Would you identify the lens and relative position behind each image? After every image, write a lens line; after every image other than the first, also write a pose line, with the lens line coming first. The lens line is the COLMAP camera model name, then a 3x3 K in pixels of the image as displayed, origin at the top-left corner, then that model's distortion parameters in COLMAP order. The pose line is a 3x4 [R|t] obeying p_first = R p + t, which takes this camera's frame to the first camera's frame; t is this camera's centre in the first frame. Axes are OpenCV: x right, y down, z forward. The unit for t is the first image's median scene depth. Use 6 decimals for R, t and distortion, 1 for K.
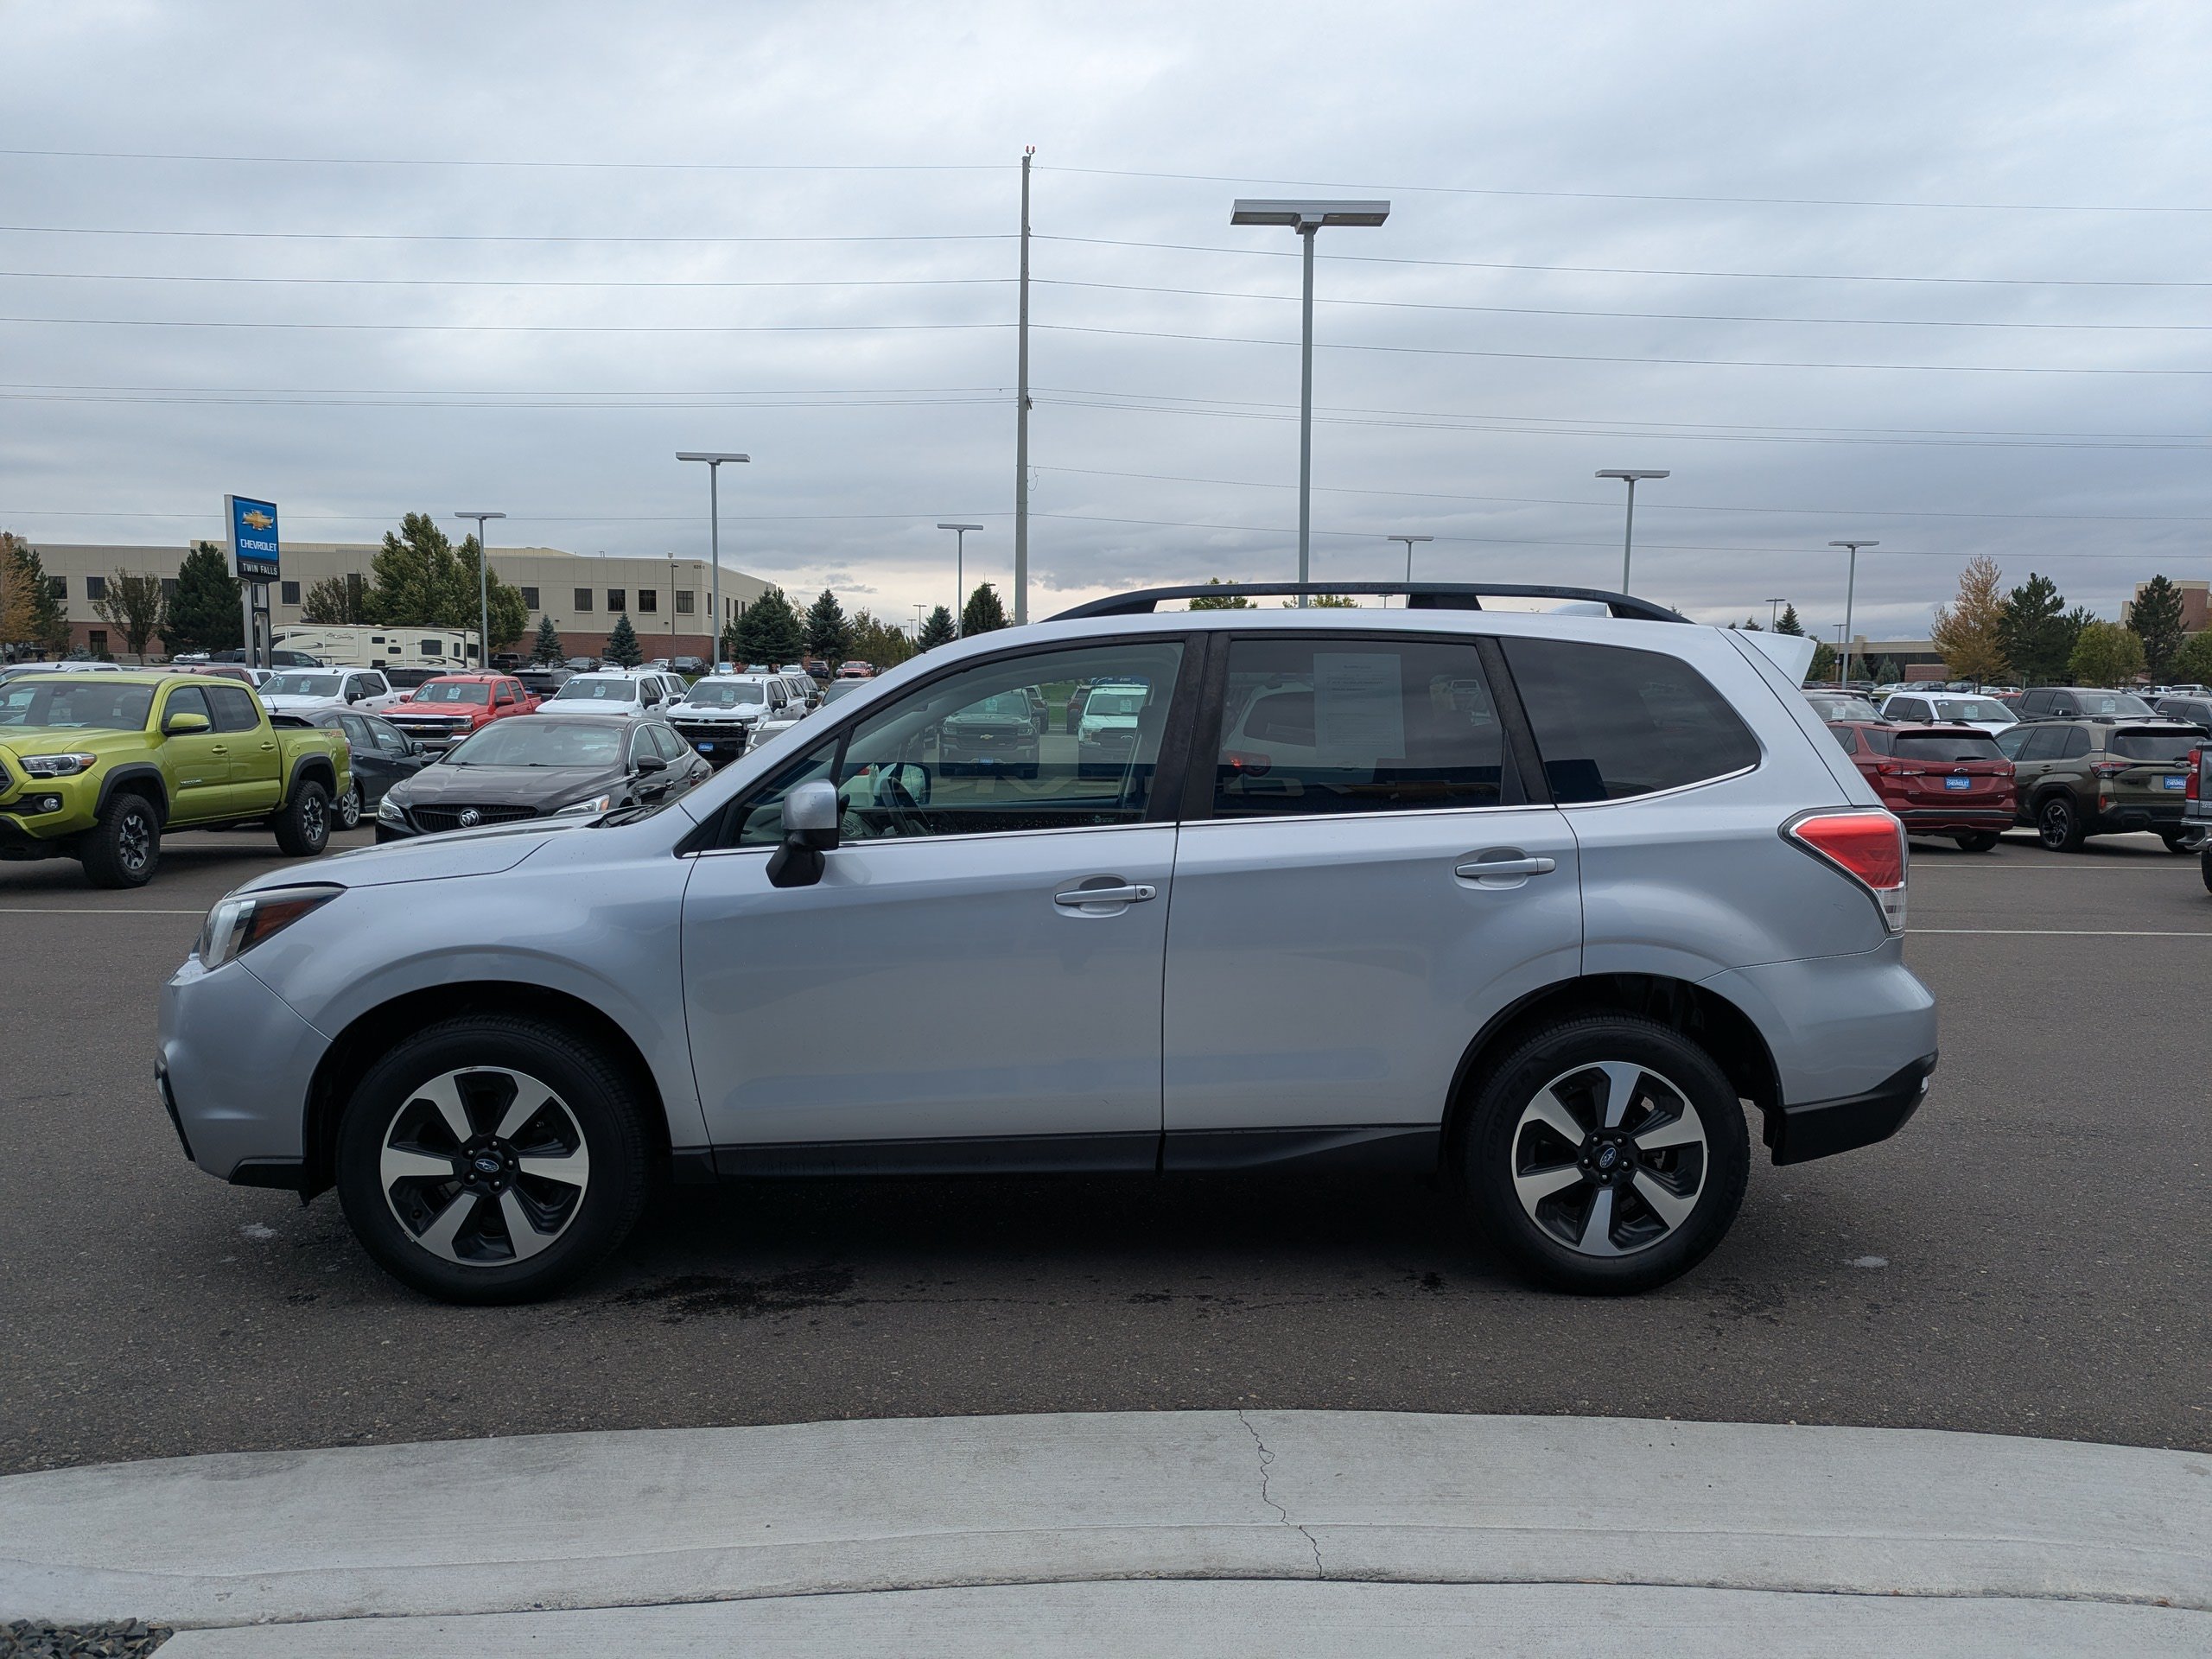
lens RADIAL K [[1577.3, 0, 1114.2], [0, 1577.3, 837.5], [0, 0, 1]] dist [0.071979, -0.080998]
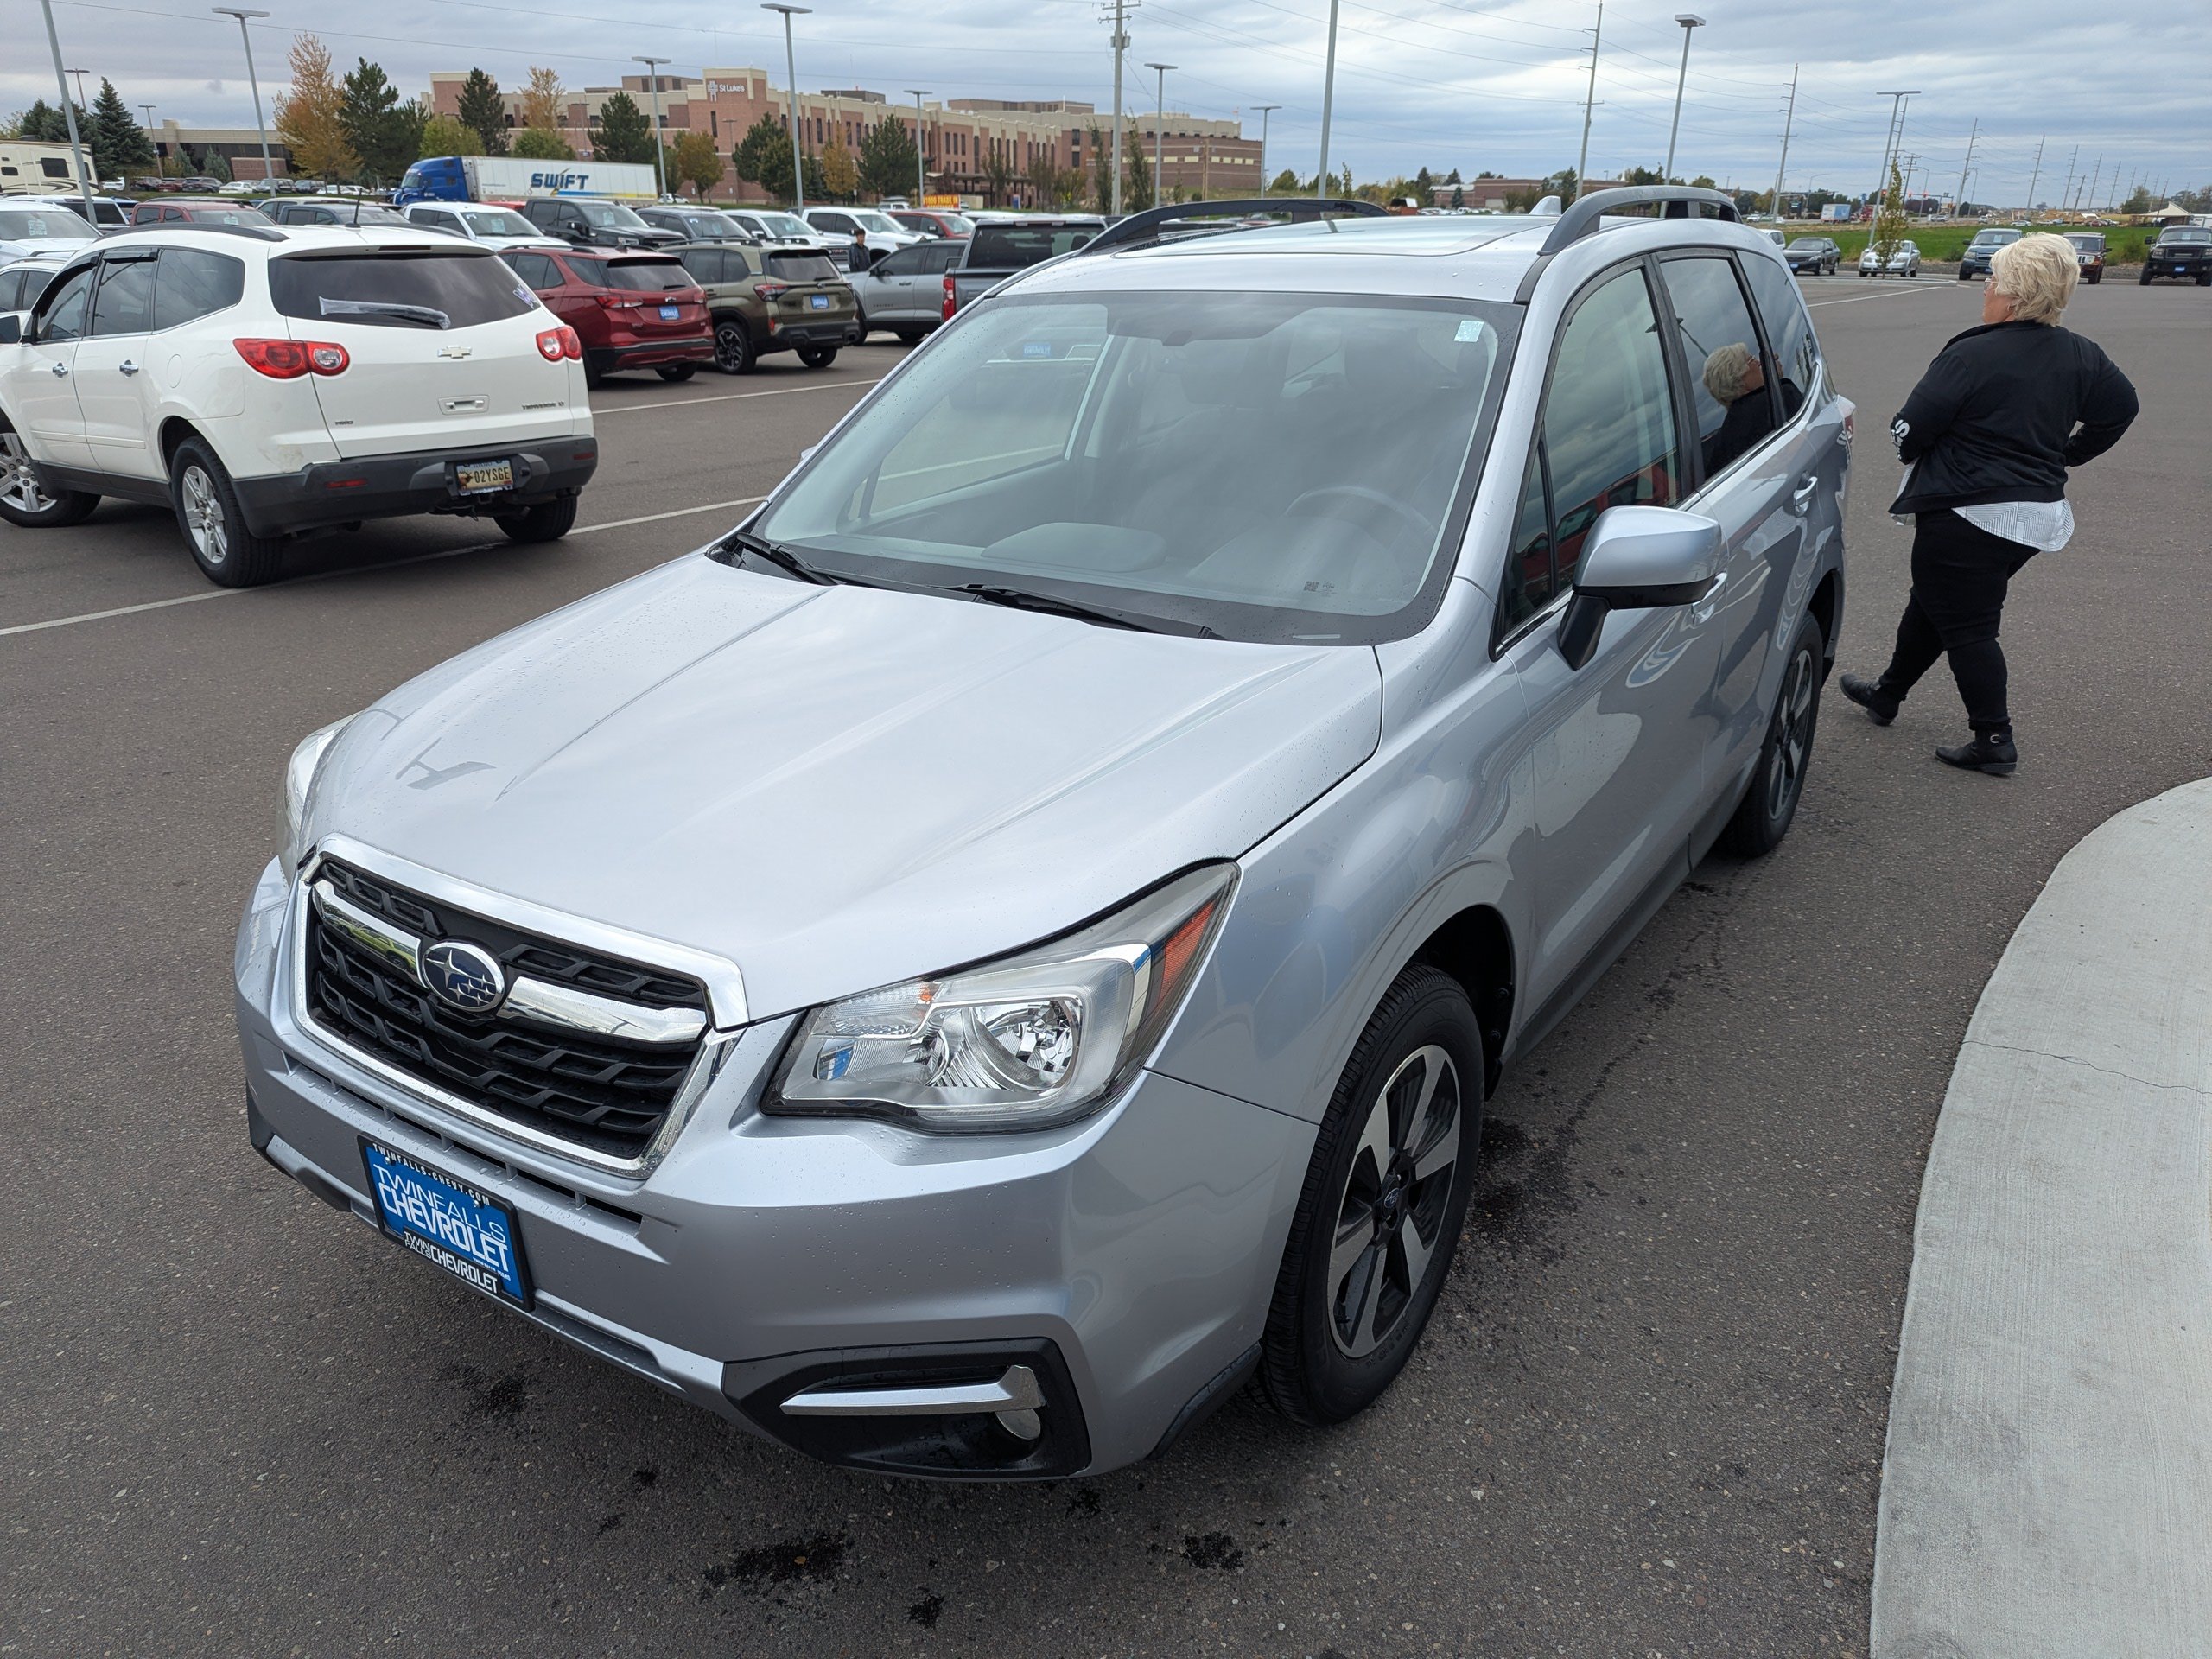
lens RADIAL K [[1577.3, 0, 1114.2], [0, 1577.3, 837.5], [0, 0, 1]] dist [0.071979, -0.080998]
pose [[0.572678, -0.306331, 0.760396, -0.180614], [0.071045, 0.942616, 0.326233, -0.029422], [-0.816696, -0.132804, 0.561578, 0.151615]]
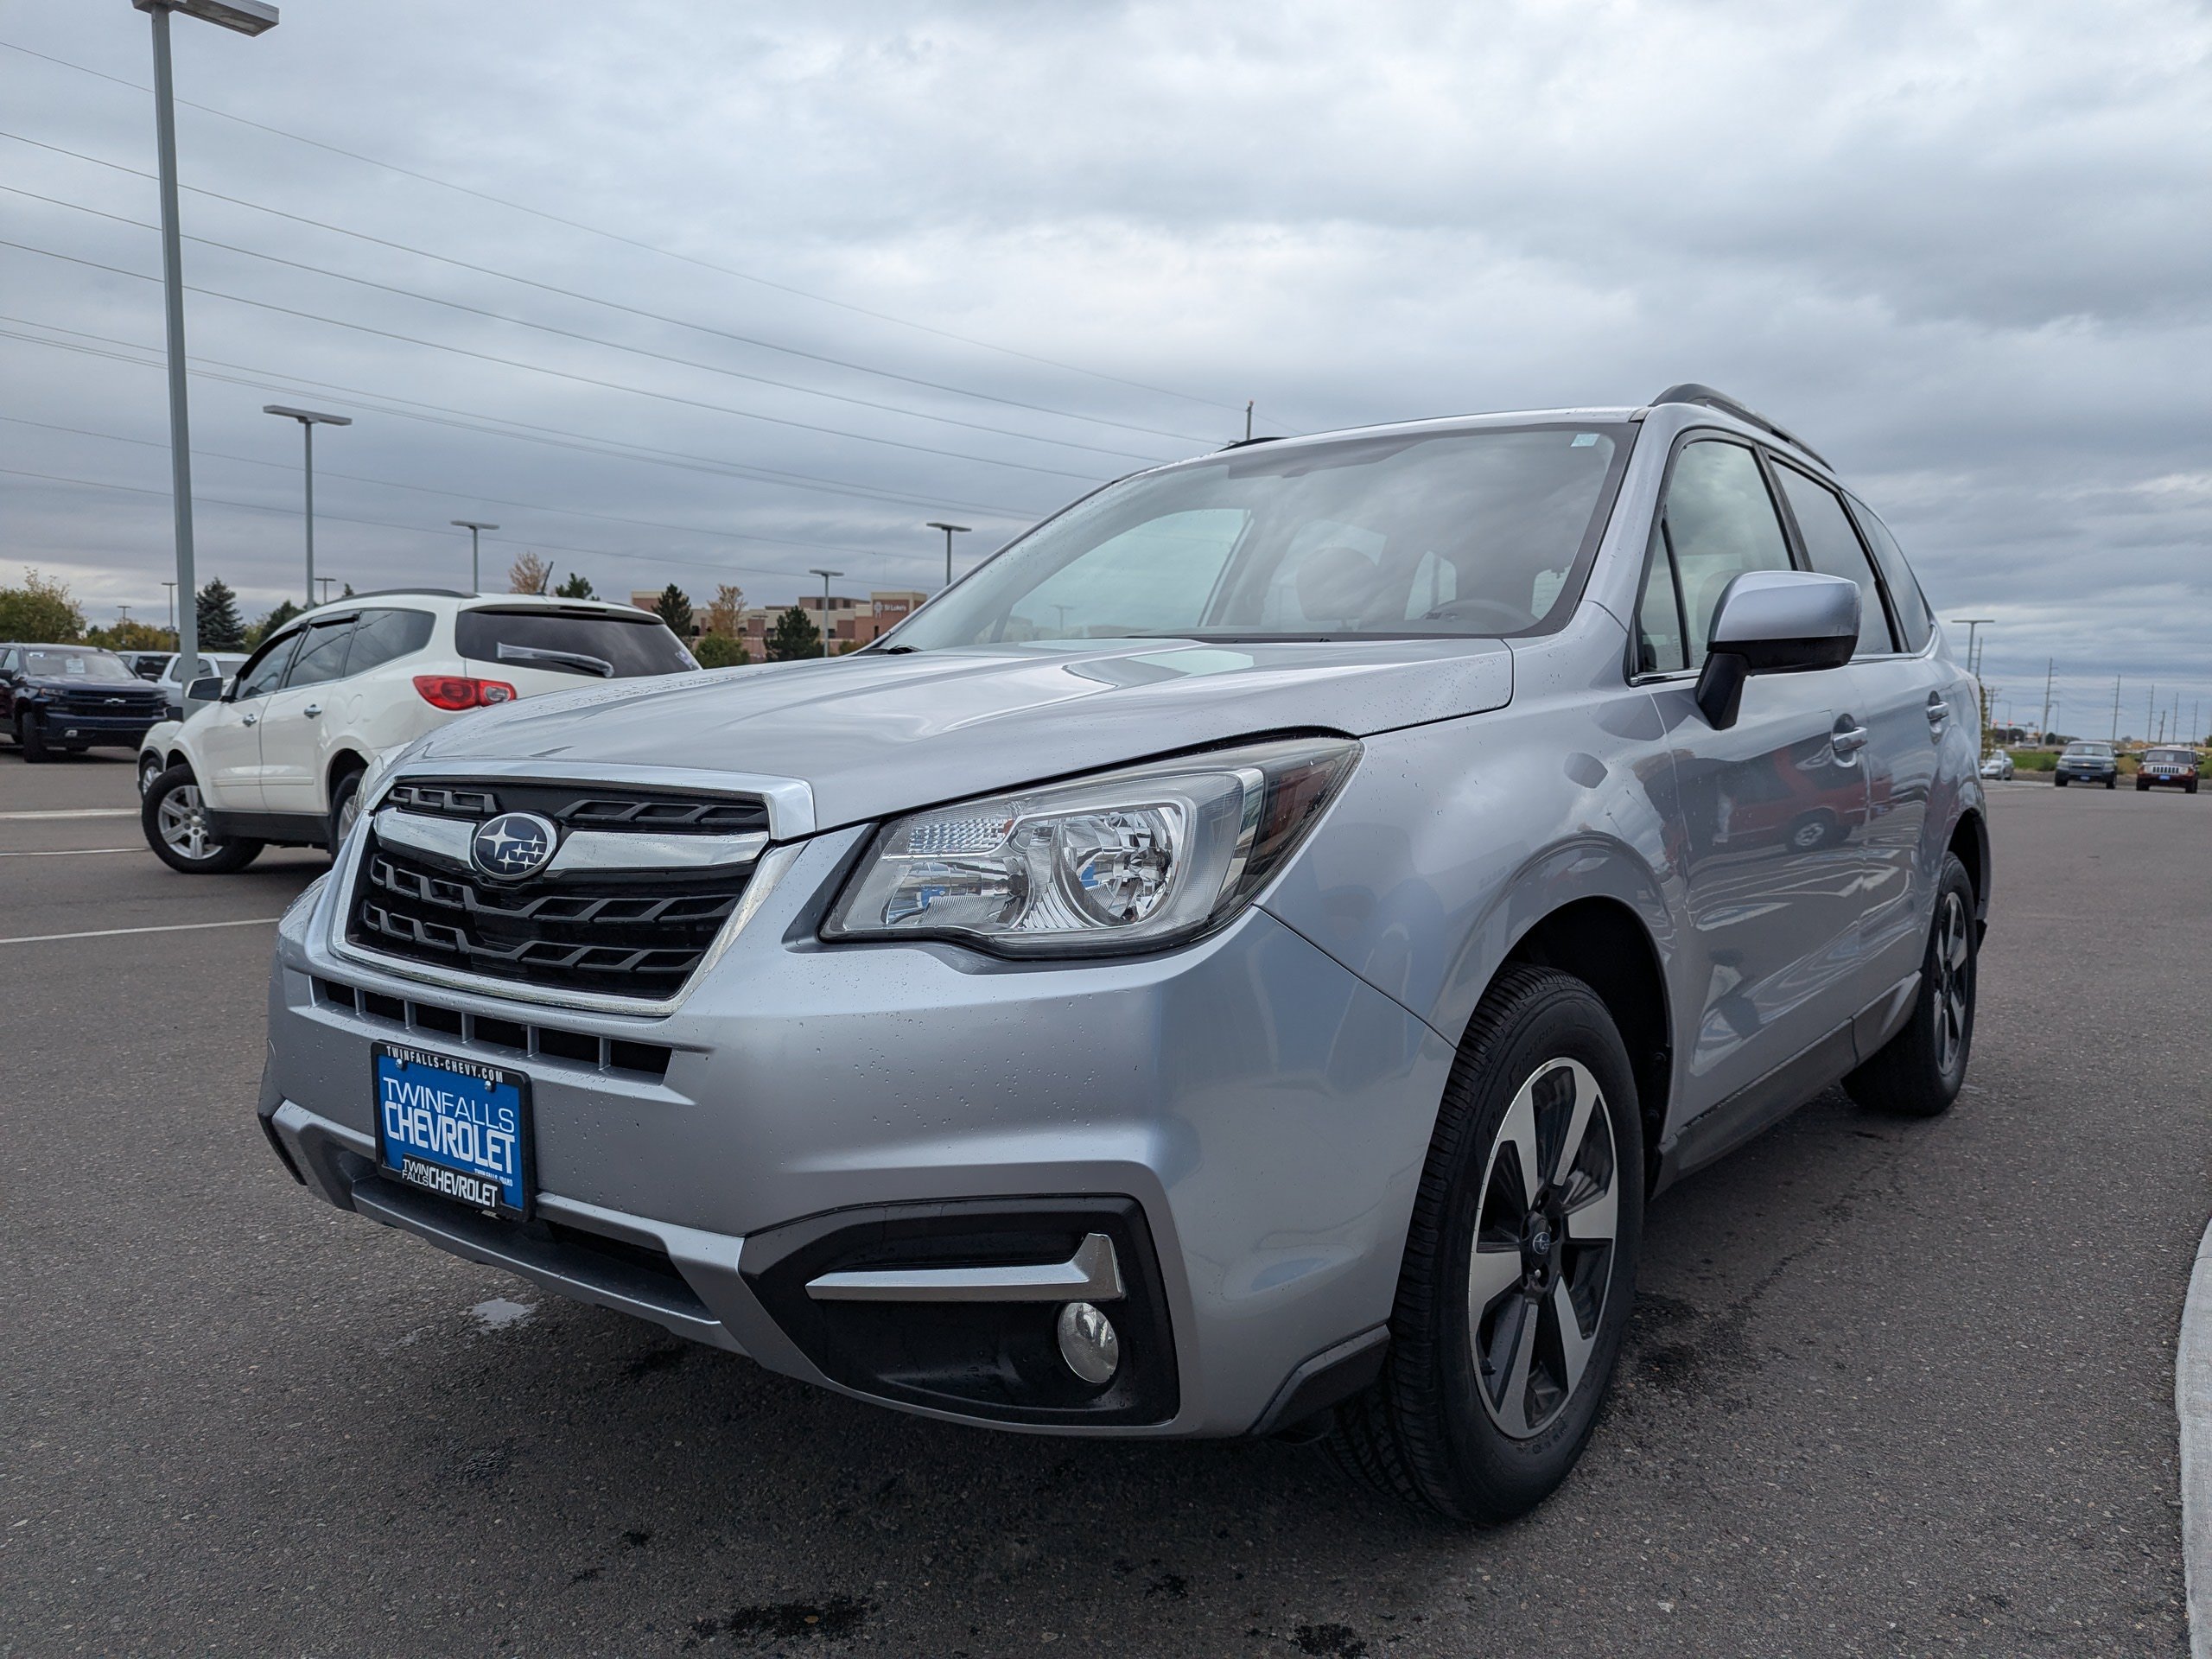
lens RADIAL K [[1578.9, 0, 1147.9], [0, 1578.9, 829.8], [0, 0, 1]] dist [0.048234, -0.044393]
pose [[0.616918, -0.048420, 0.785536, -0.180105], [0.048533, 0.998547, 0.023435, 0.009239], [-0.785529, 0.023667, 0.618372, 0.154610]]
